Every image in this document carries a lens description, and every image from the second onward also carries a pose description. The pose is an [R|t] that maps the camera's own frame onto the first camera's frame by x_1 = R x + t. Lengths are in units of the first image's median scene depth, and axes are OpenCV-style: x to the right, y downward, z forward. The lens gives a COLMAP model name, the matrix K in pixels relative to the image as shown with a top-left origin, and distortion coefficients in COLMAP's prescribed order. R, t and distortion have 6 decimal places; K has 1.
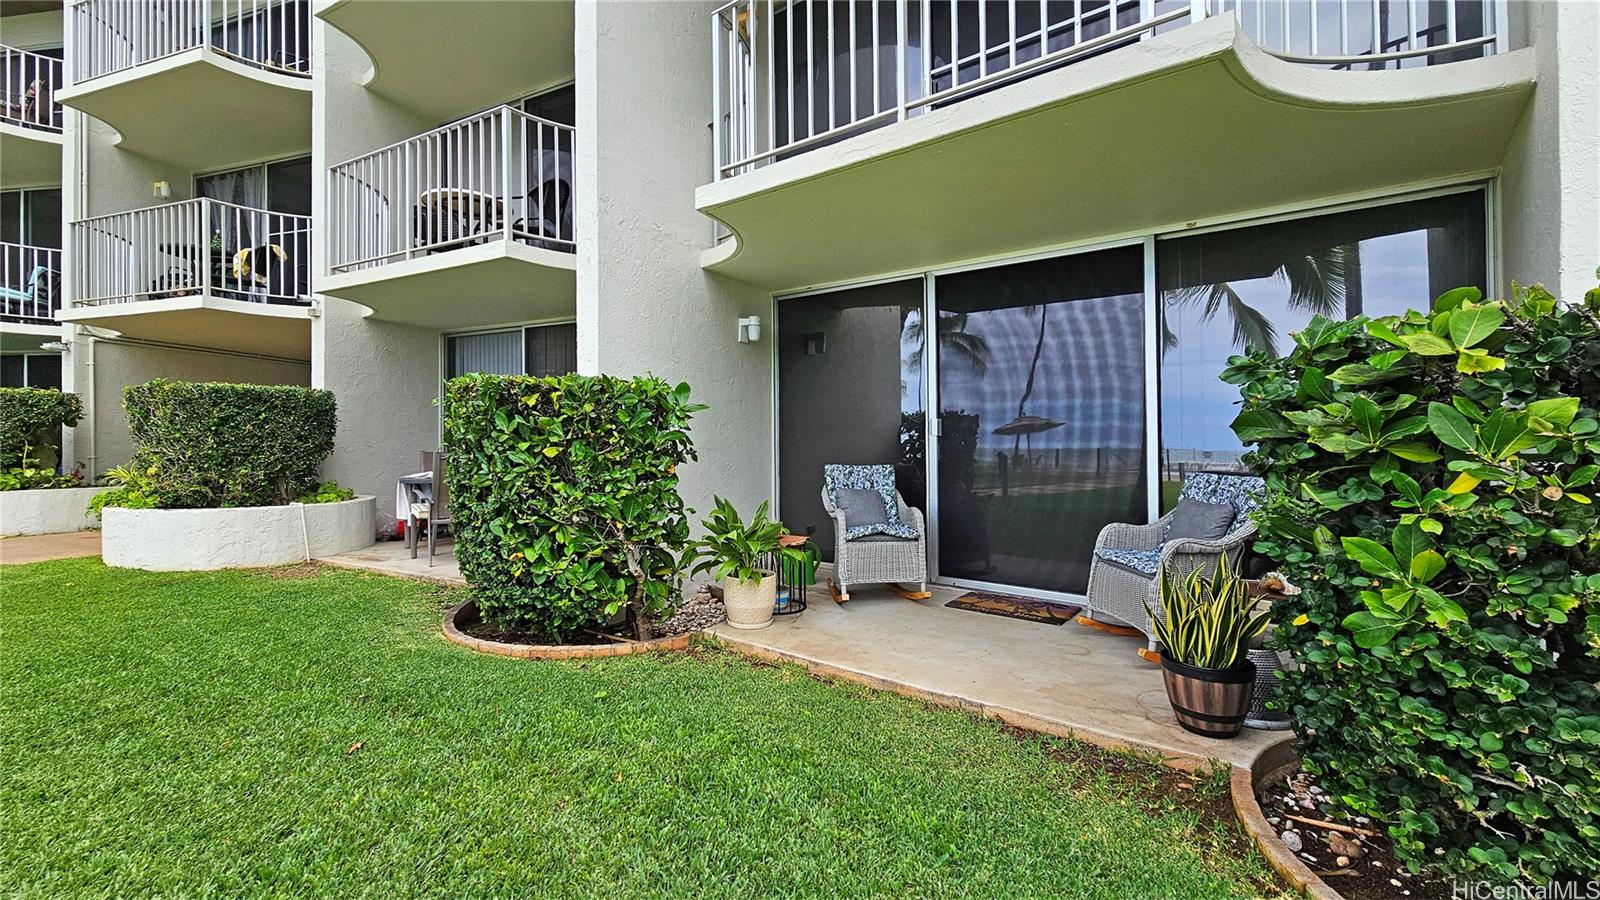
lens RADIAL K [[643.5, 0, 800.0], [0, 643.5, 450.0], [0, 0, 1]] dist [0.016601, 0.000020]
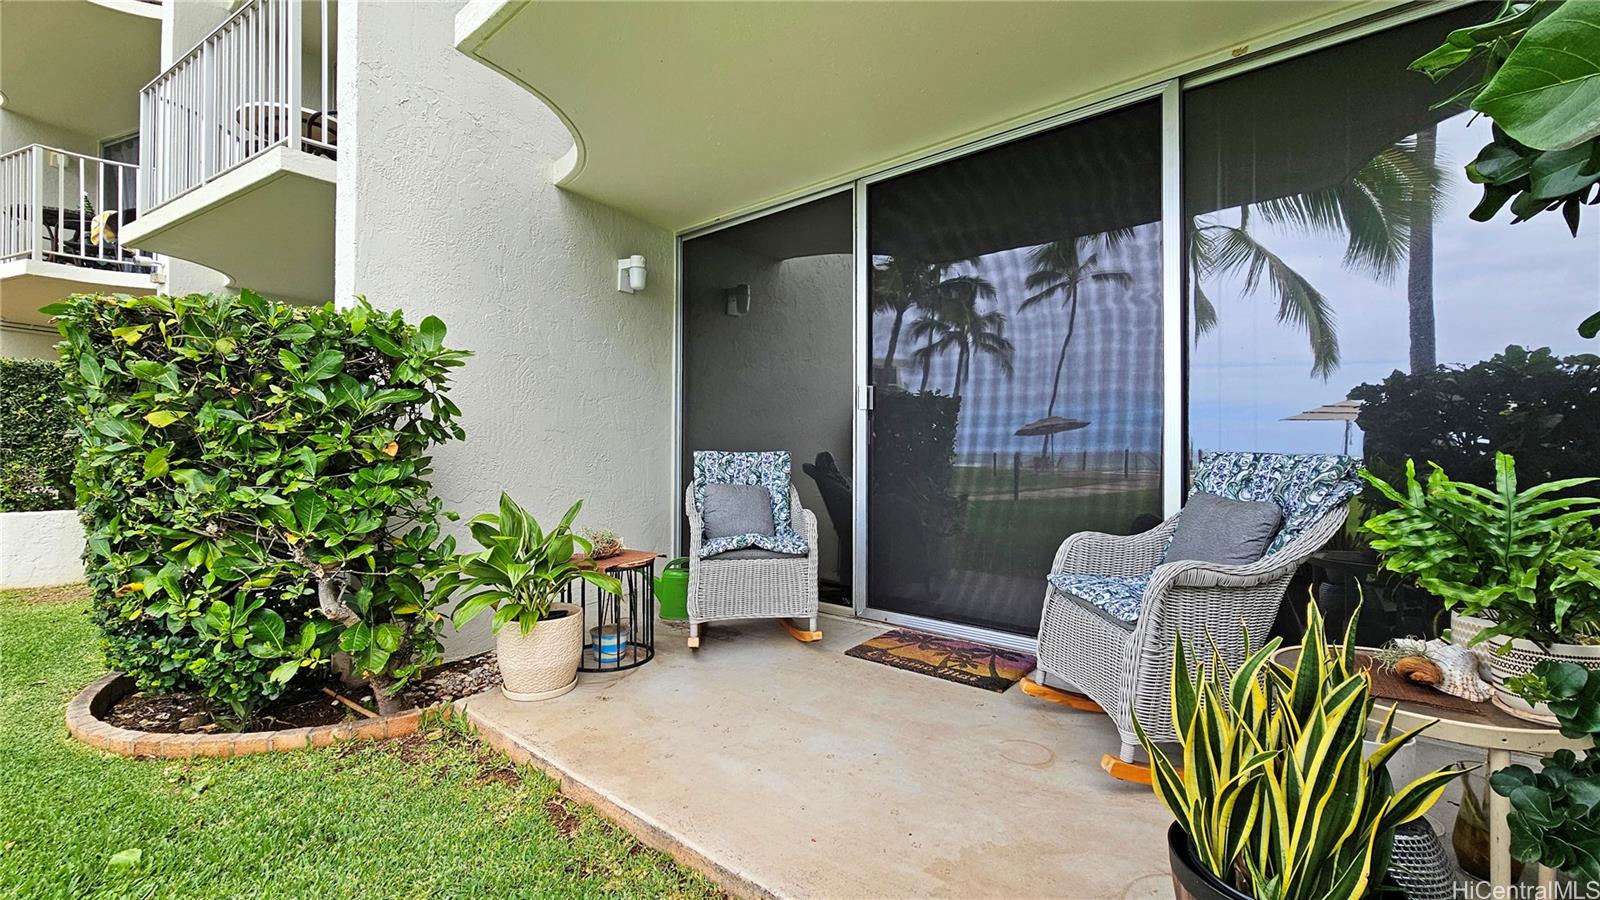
lens RADIAL K [[640.5, 0, 807.2], [0, 640.5, 472.1], [0, 0, 1]] dist [0.011674, -0.000098]
pose [[0.999522, -0.003175, -0.030760, 0.210617], [0.003962, 0.999666, 0.025551, 0.035348], [0.030668, -0.025661, 0.999200, 0.363731]]
